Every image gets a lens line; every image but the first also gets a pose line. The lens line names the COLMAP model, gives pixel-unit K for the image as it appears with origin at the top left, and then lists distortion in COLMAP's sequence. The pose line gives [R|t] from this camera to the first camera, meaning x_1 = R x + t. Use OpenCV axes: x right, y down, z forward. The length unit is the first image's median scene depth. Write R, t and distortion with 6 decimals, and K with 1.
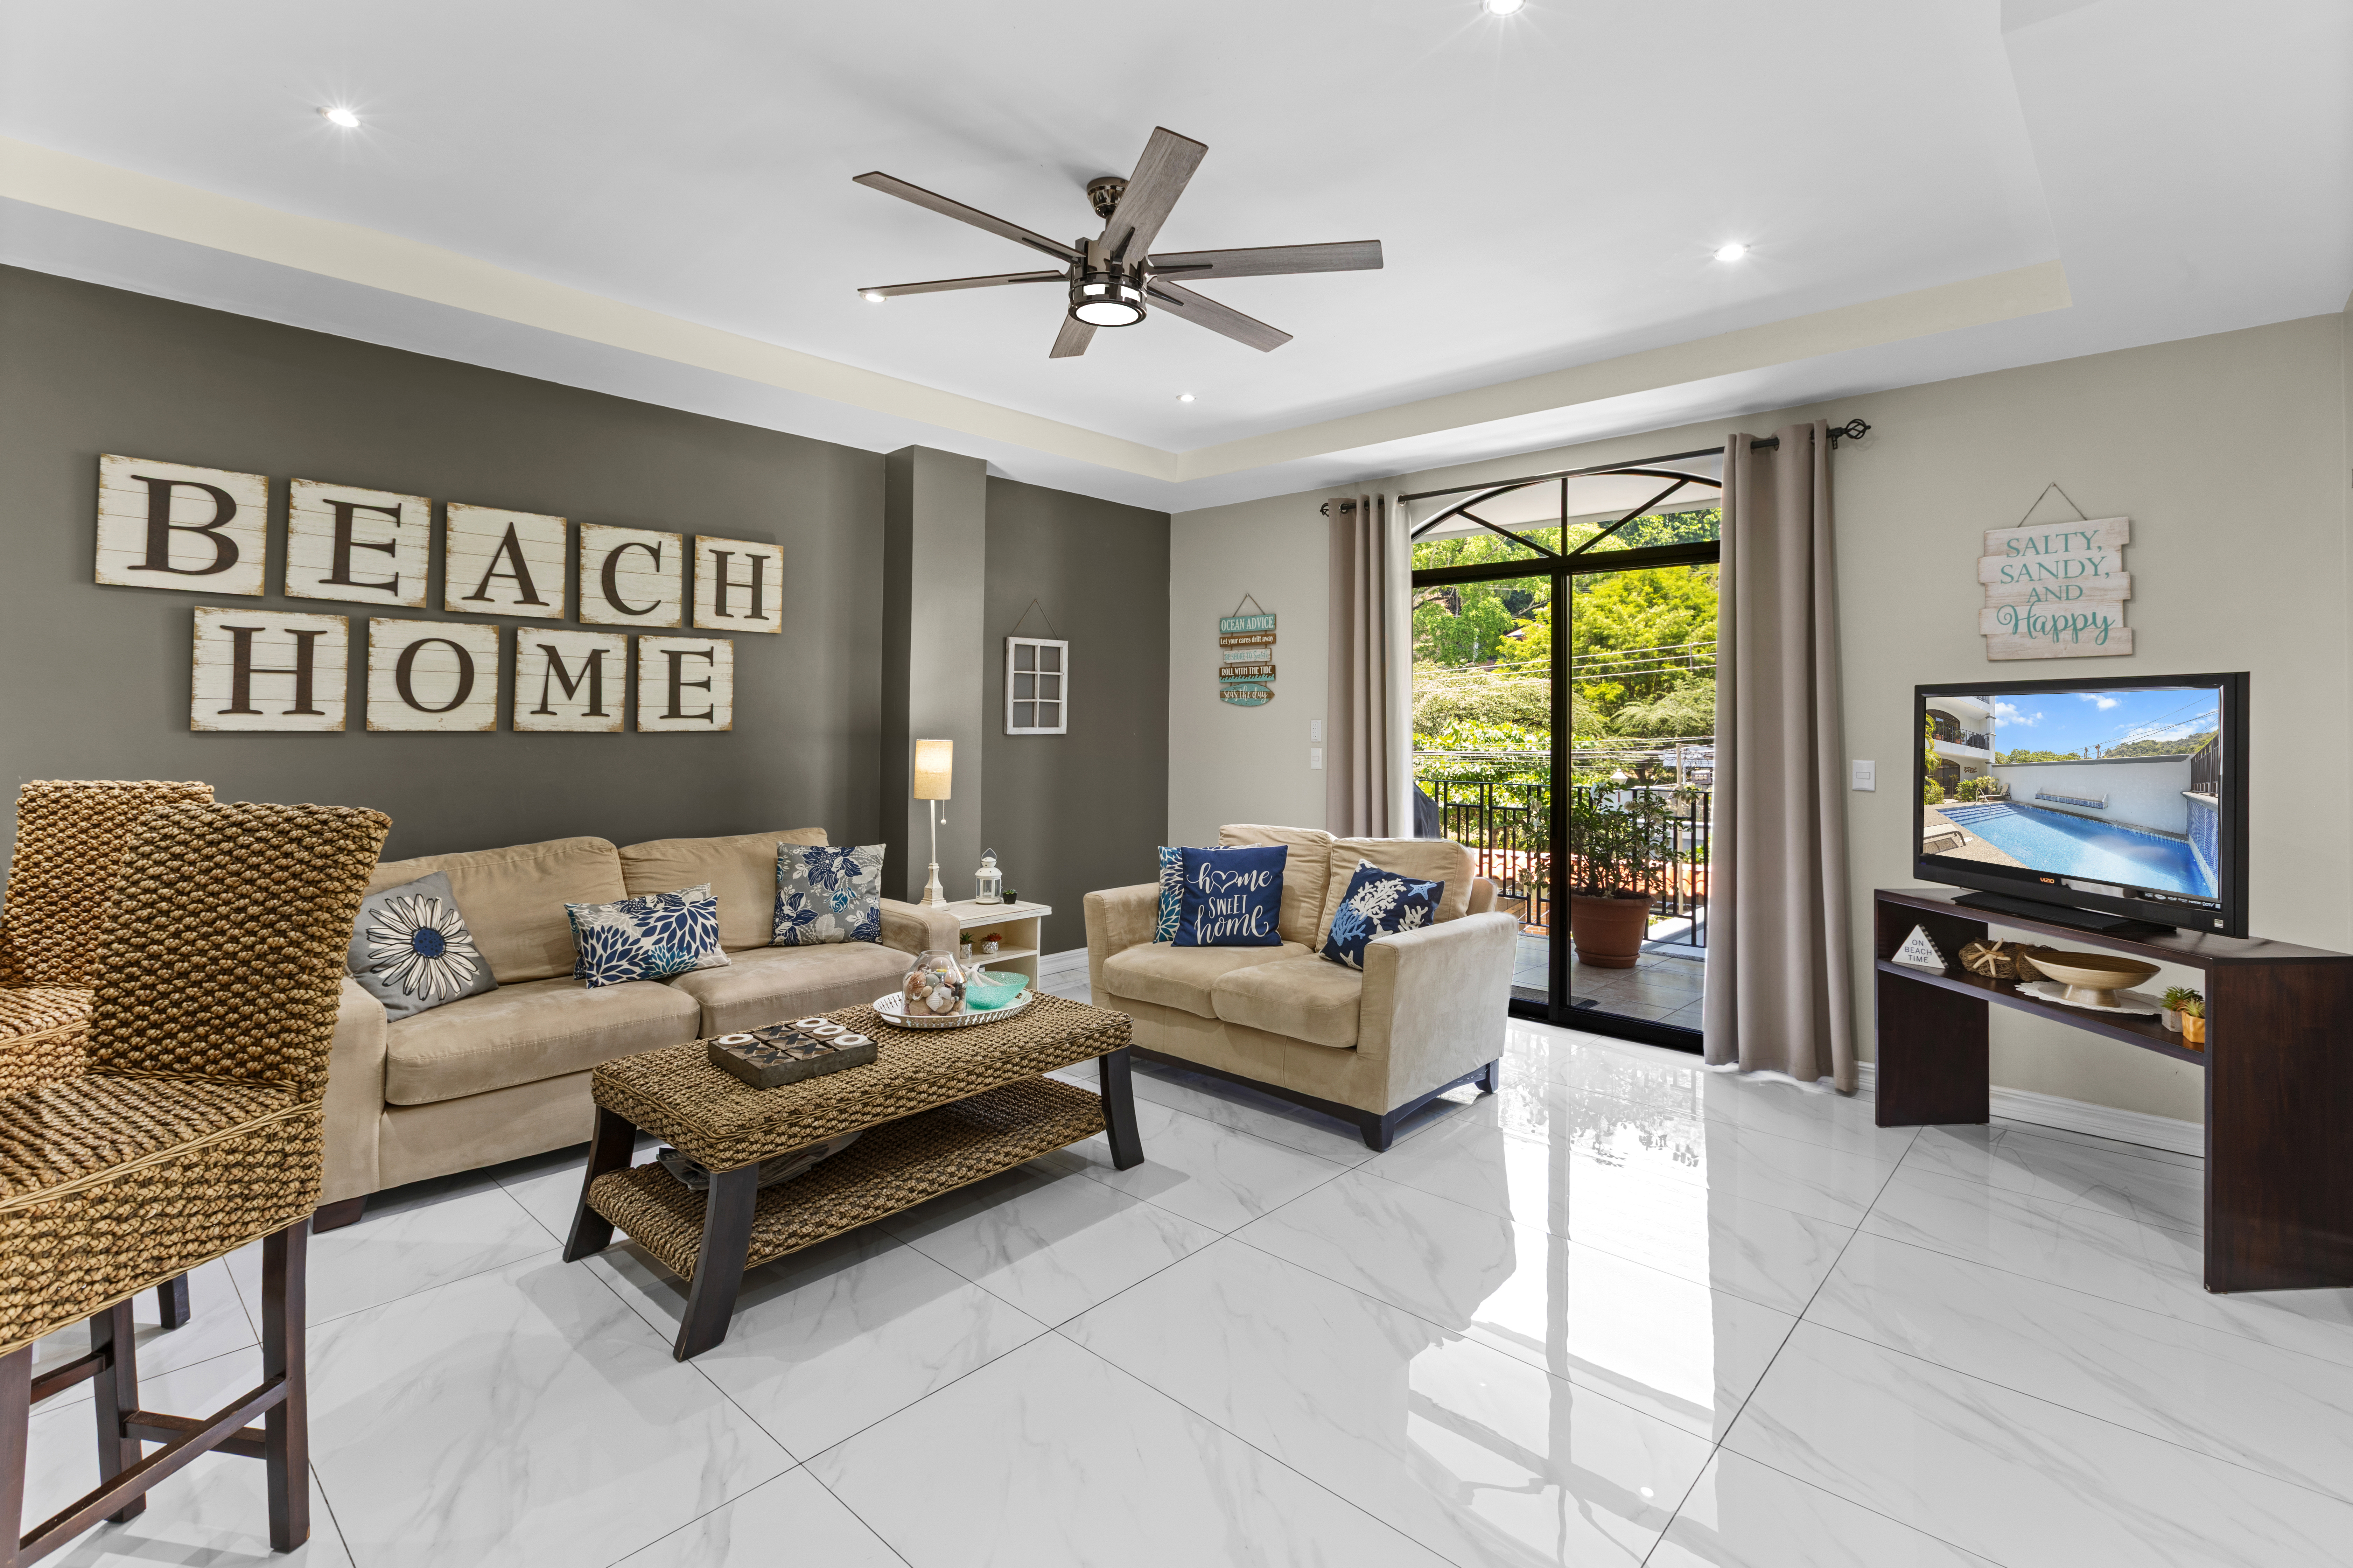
lens RADIAL K [[1085.4, 0, 1175.3], [0, 1085.4, 701.6], [0, 0, 1]] dist [0.000307, 0.000251]
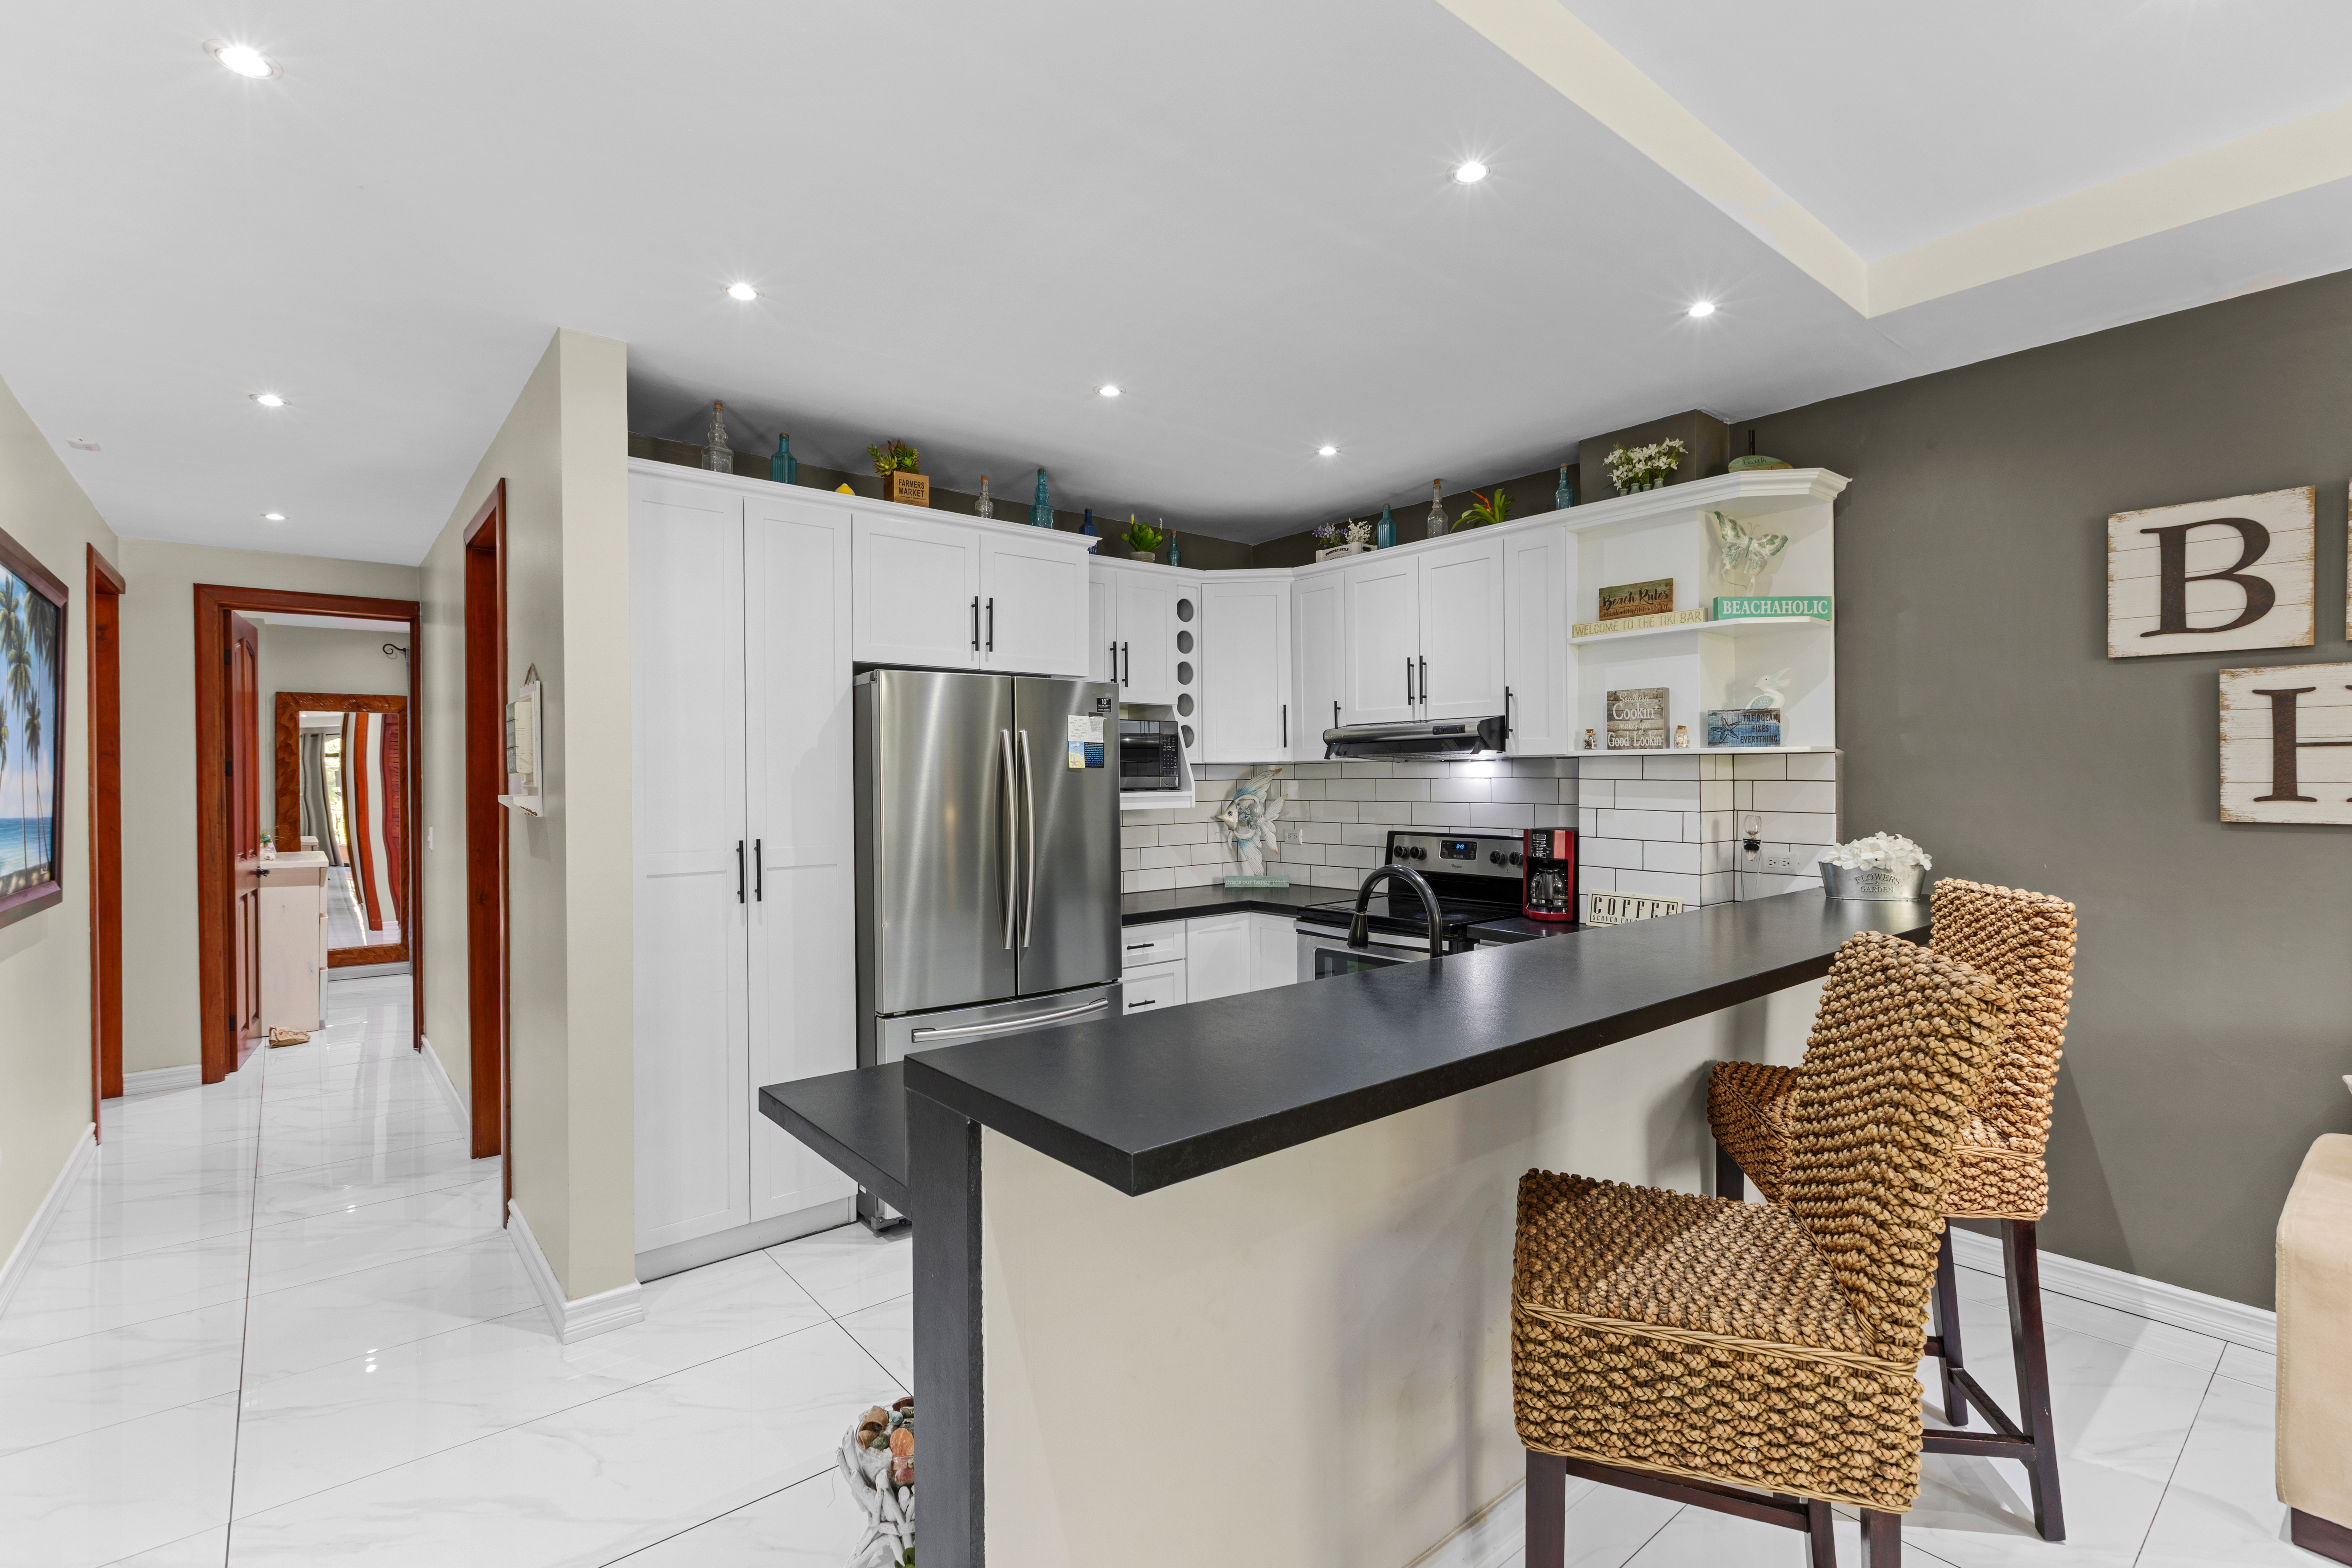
lens RADIAL K [[1076.0, 0, 1180.1], [0, 1076.0, 780.3], [0, 0, 1]] dist [-0.000525, -0.000045]
pose [[-0.130770, -0.002365, -0.991410, 0.001913], [0.027704, 0.999598, -0.006039, -0.018014], [0.991026, -0.028256, -0.130652, 0.274513]]
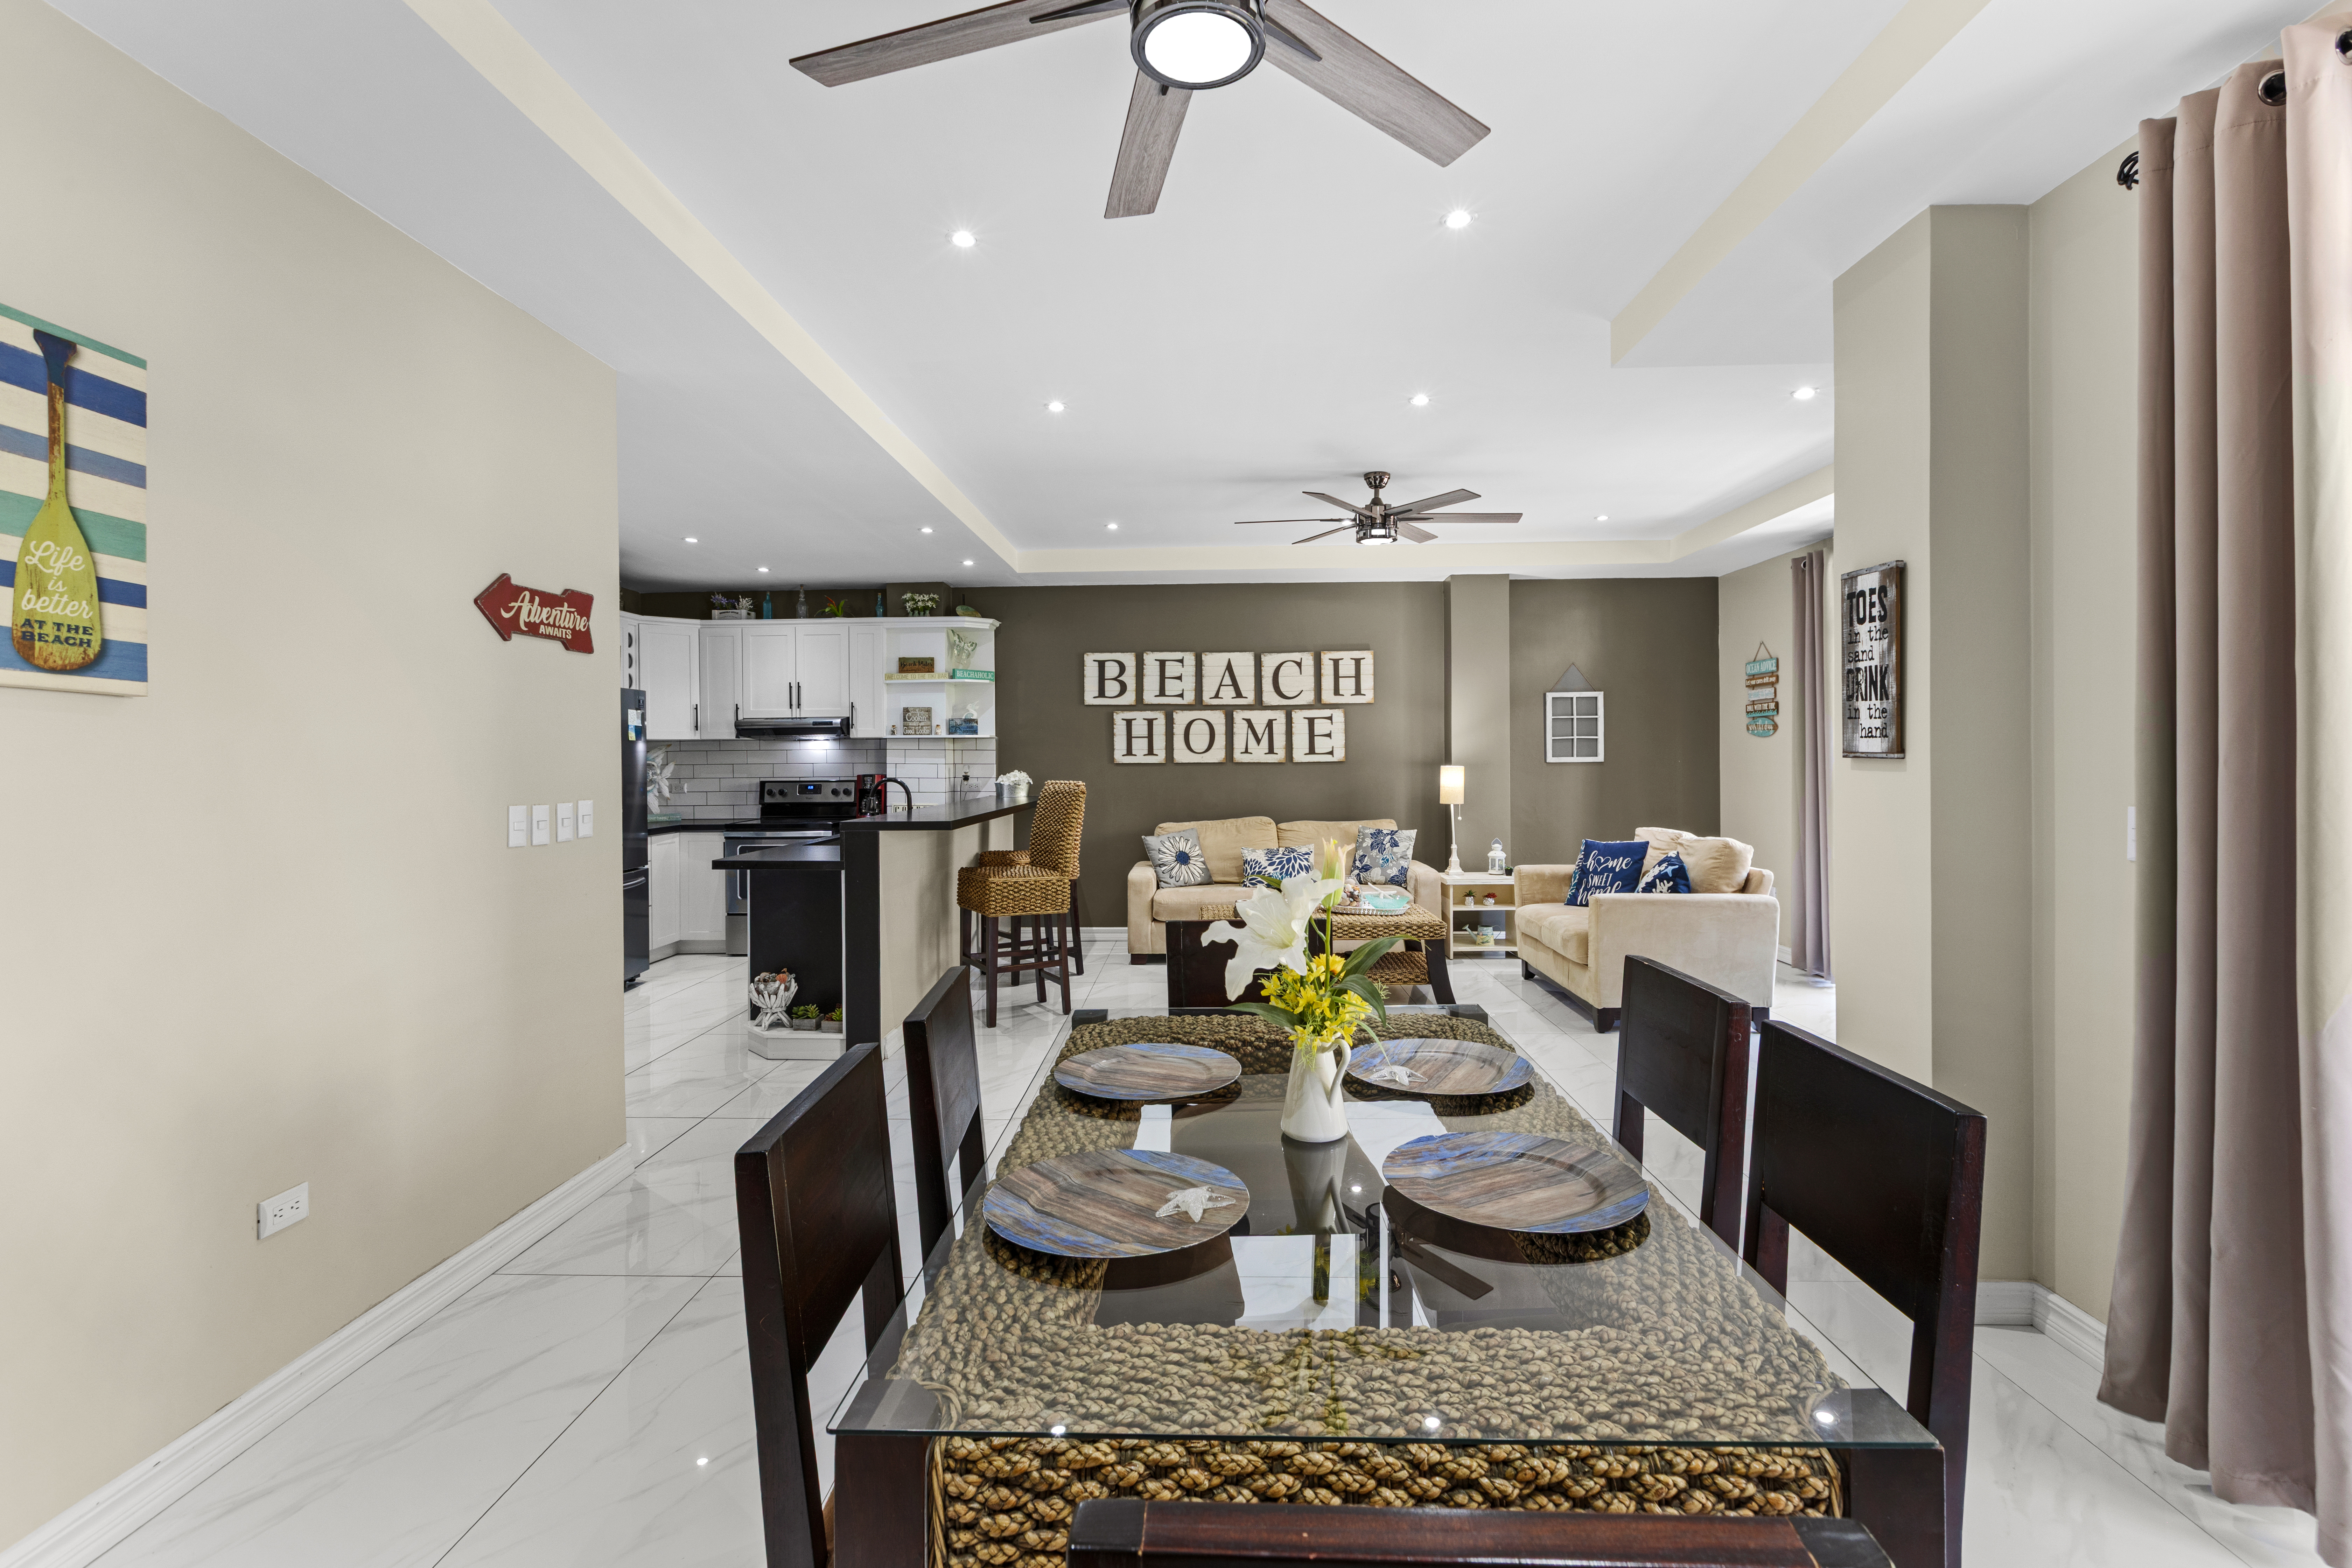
lens RADIAL K [[1057.5, 0, 1180.8], [0, 1057.5, 758.3], [0, 0, 1]] dist [-0.003385, 0.004084]
pose [[0.654057, -0.011677, -0.756355, 0.801790], [0.028650, 0.999546, 0.009343, -0.001560], [0.755903, -0.027780, 0.654094, -0.348833]]
